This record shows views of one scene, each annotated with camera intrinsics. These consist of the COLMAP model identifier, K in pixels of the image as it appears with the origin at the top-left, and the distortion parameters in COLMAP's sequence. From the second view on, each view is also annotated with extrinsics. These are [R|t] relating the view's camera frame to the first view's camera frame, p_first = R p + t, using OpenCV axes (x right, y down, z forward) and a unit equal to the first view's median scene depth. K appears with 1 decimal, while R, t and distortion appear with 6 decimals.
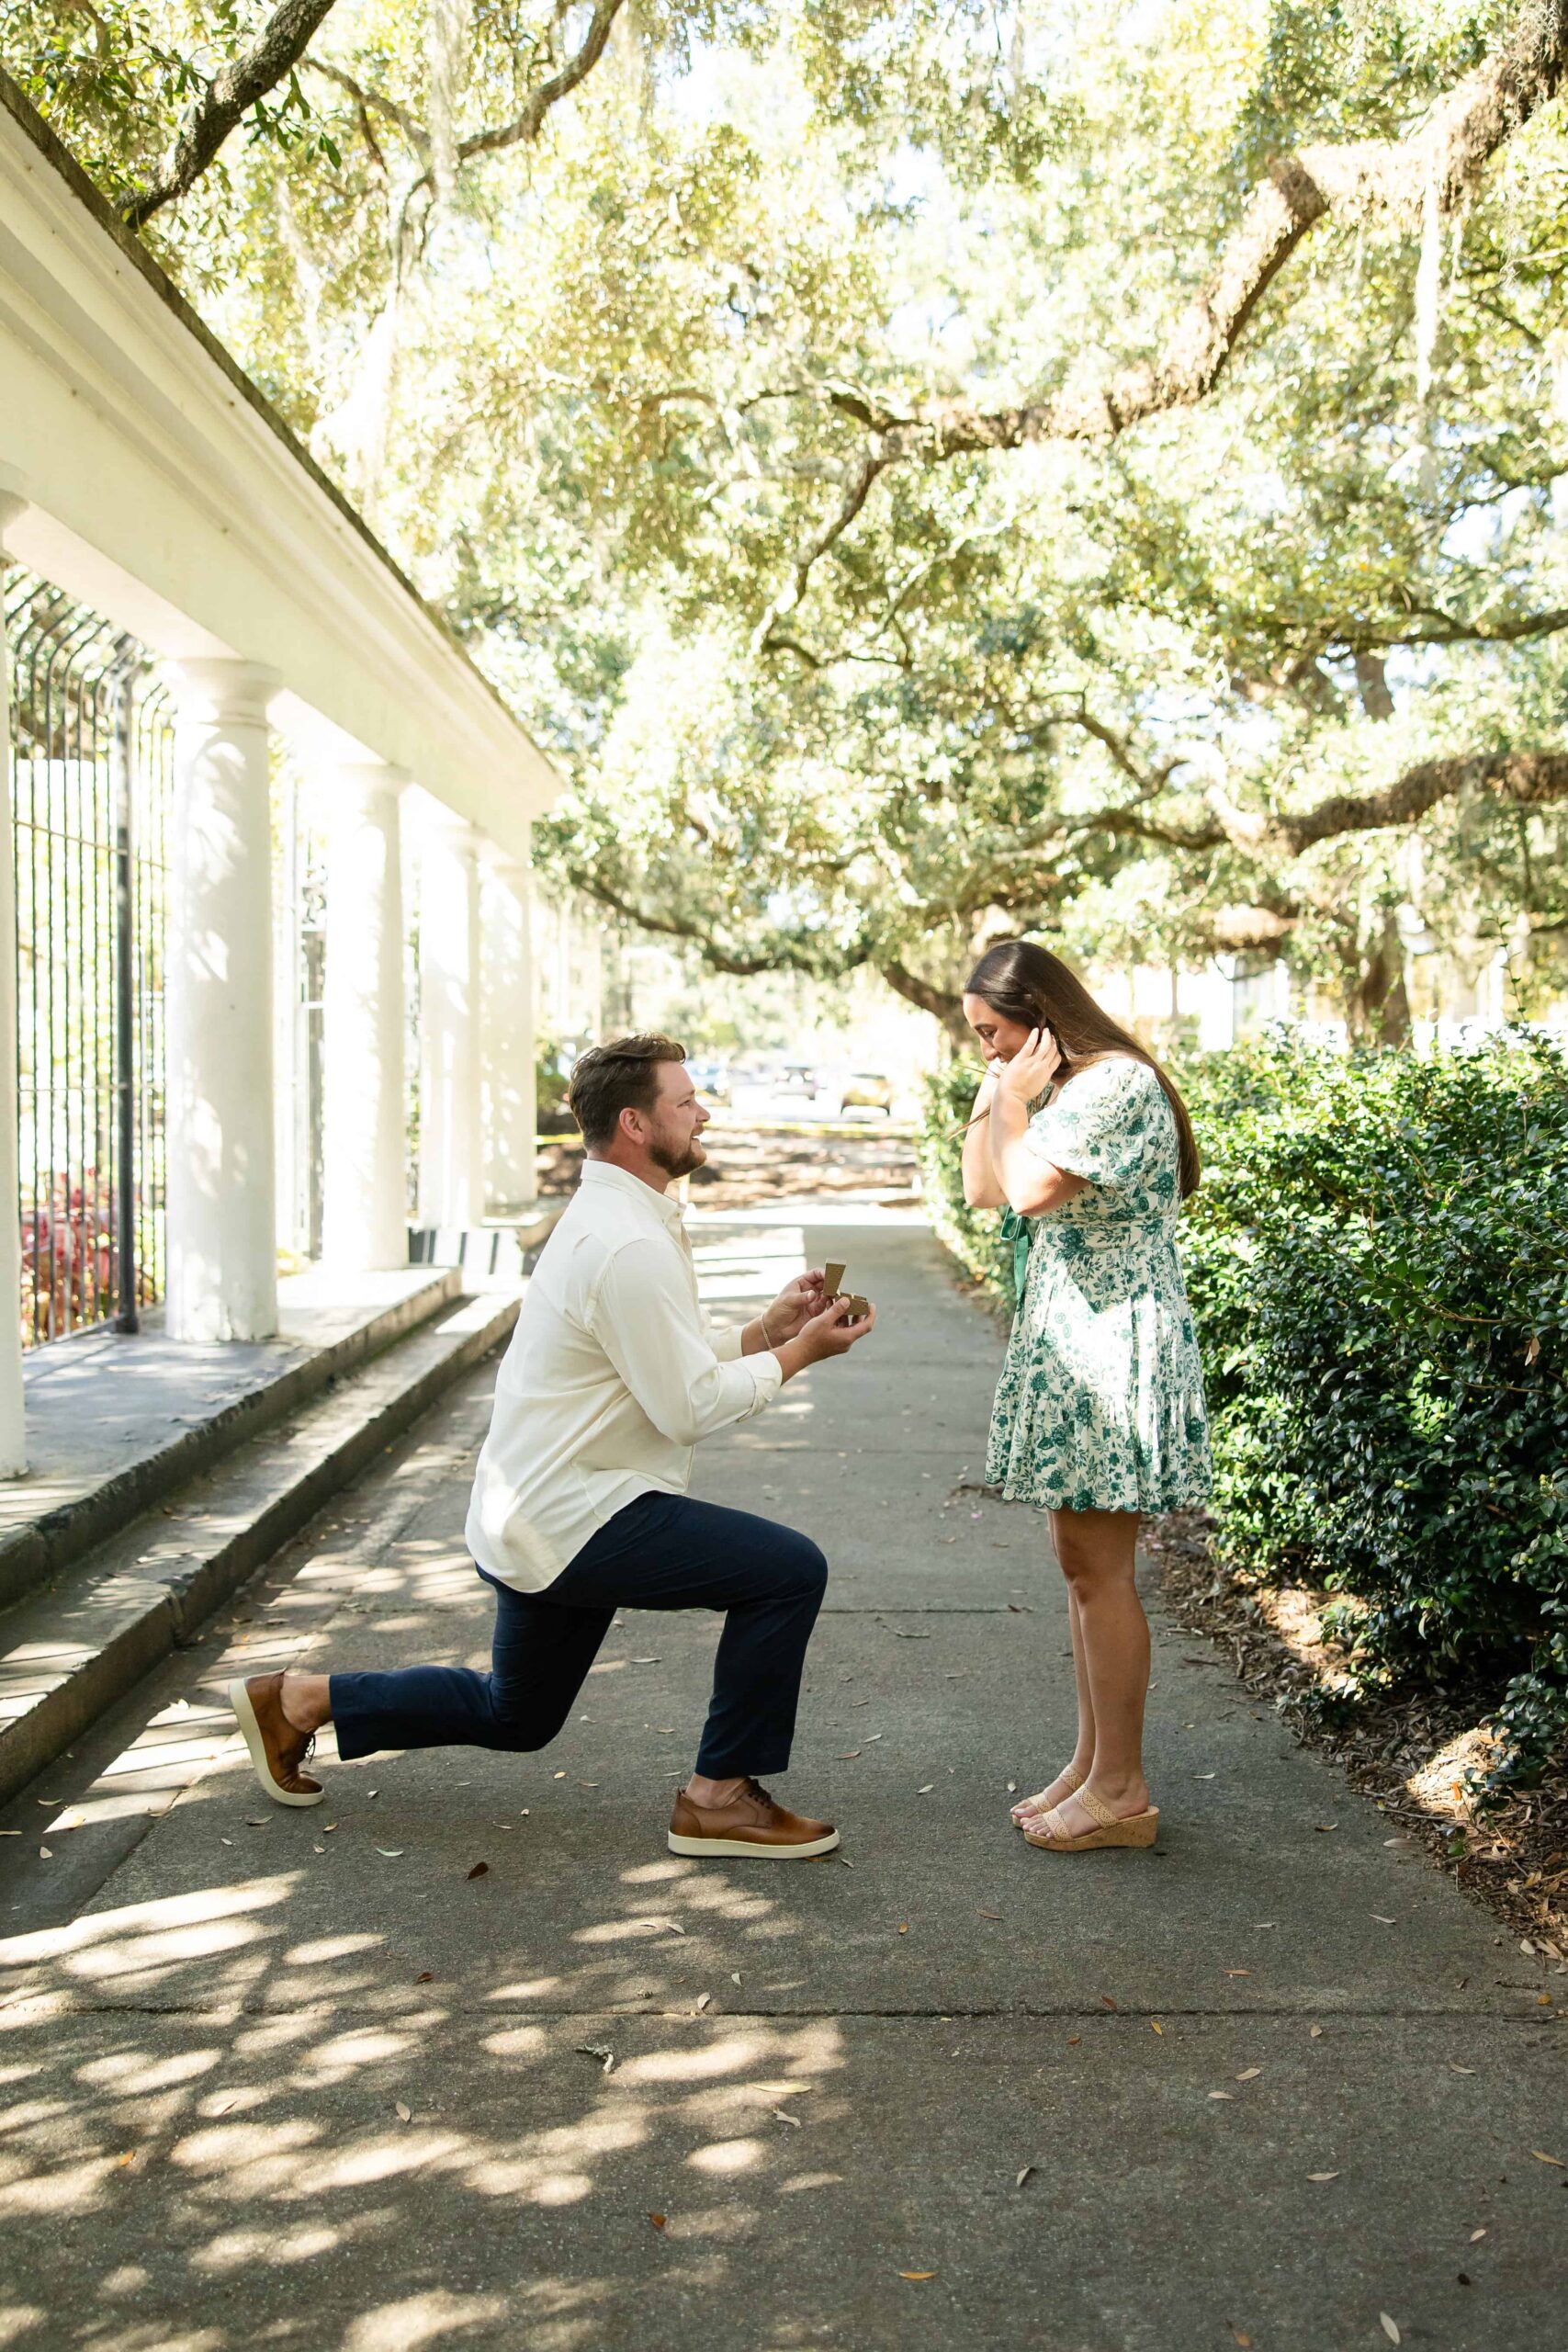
lens RADIAL K [[2284.1, 0, 890.4], [0, 2284.1, 1179.0], [0, 0, 1]] dist [-0.009431, 0.004533]
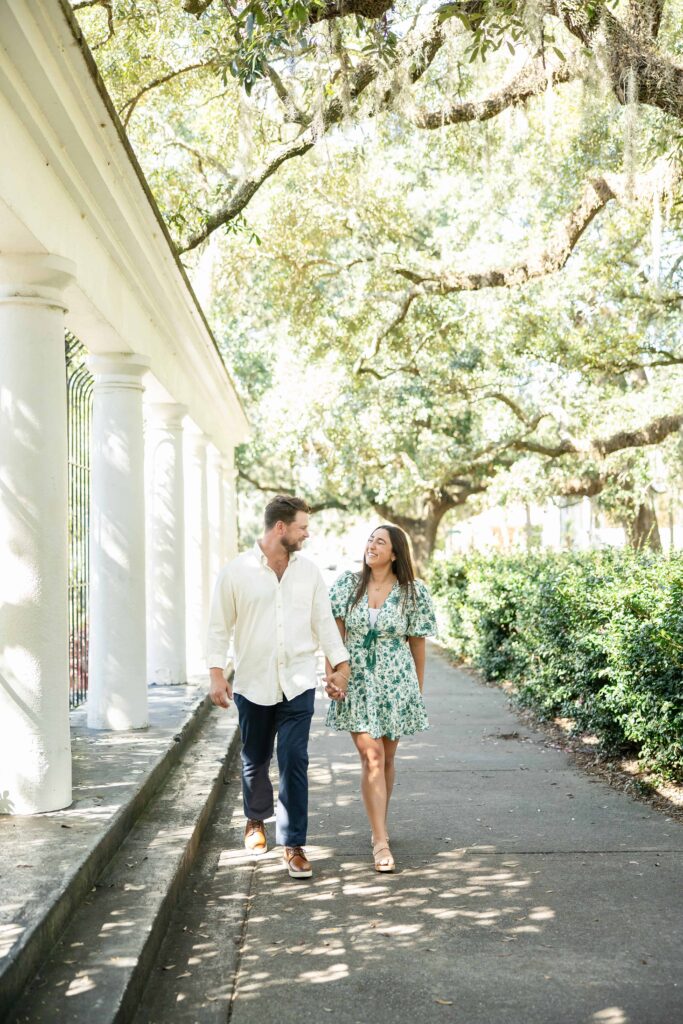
lens RADIAL K [[1386.0, 0, 341.5], [0, 1386.0, 512.0], [0, 0, 1]] dist [0.014124, 0.008195]
pose [[0.999796, -0.020197, 0.000771, -0.073343], [0.020195, 0.996669, -0.079017, 0.005694], [0.000828, 0.079016, 0.996873, -0.309324]]
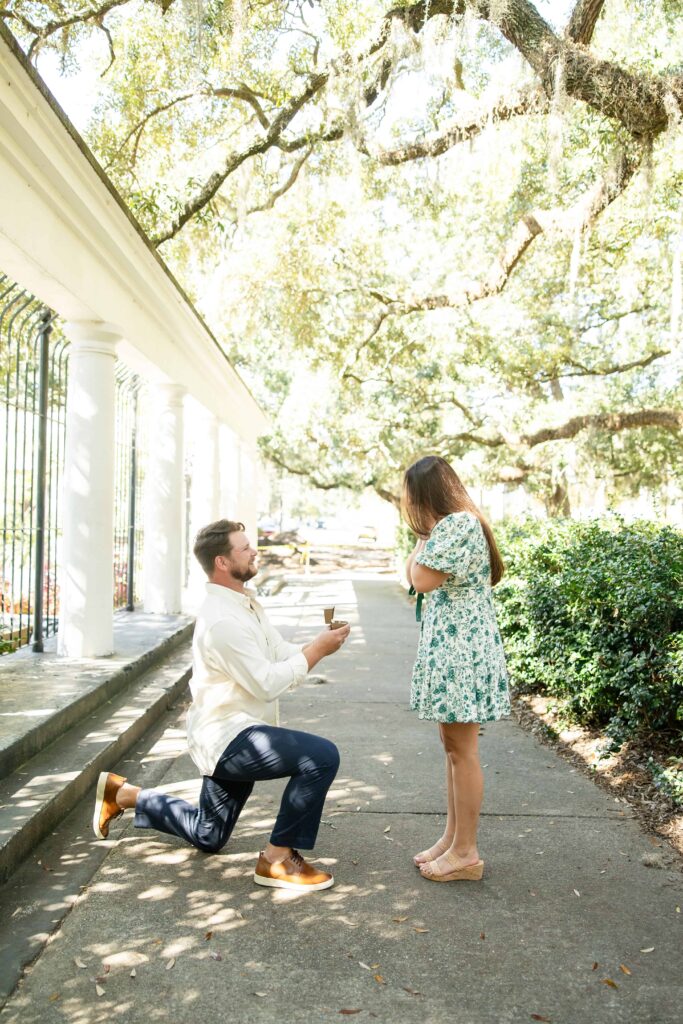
lens RADIAL K [[862.5, 0, 341.5], [0, 862.5, 512.0], [0, 0, 1]] dist [0.011592, 0.000989]
pose [[0.999422, 0.006859, -0.033290, -0.019739], [-0.008952, 0.997964, -0.063141, 0.005461], [0.032789, 0.063402, 0.997449, -0.070730]]
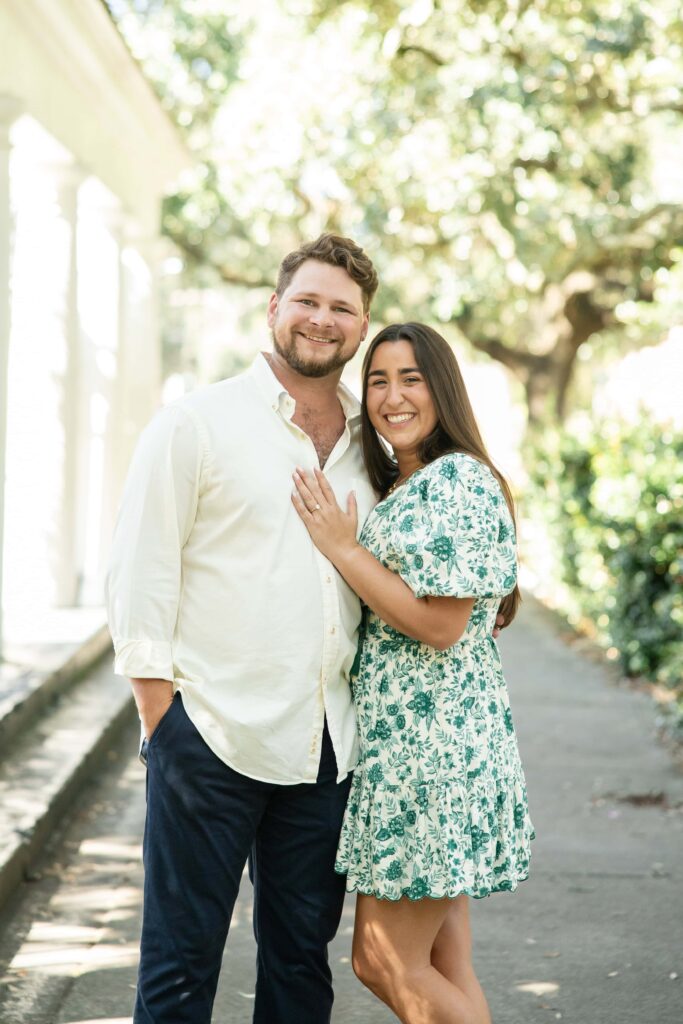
lens RADIAL K [[2545.2, 0, 319.7], [0, 2545.2, 406.0], [0, 0, 1]] dist [0.058731, -0.249182]
pose [[0.999037, 0.017193, -0.040378, -0.038861], [-0.019249, 0.998508, -0.051096, 0.001291], [0.039440, 0.051824, 0.997877, -0.212709]]
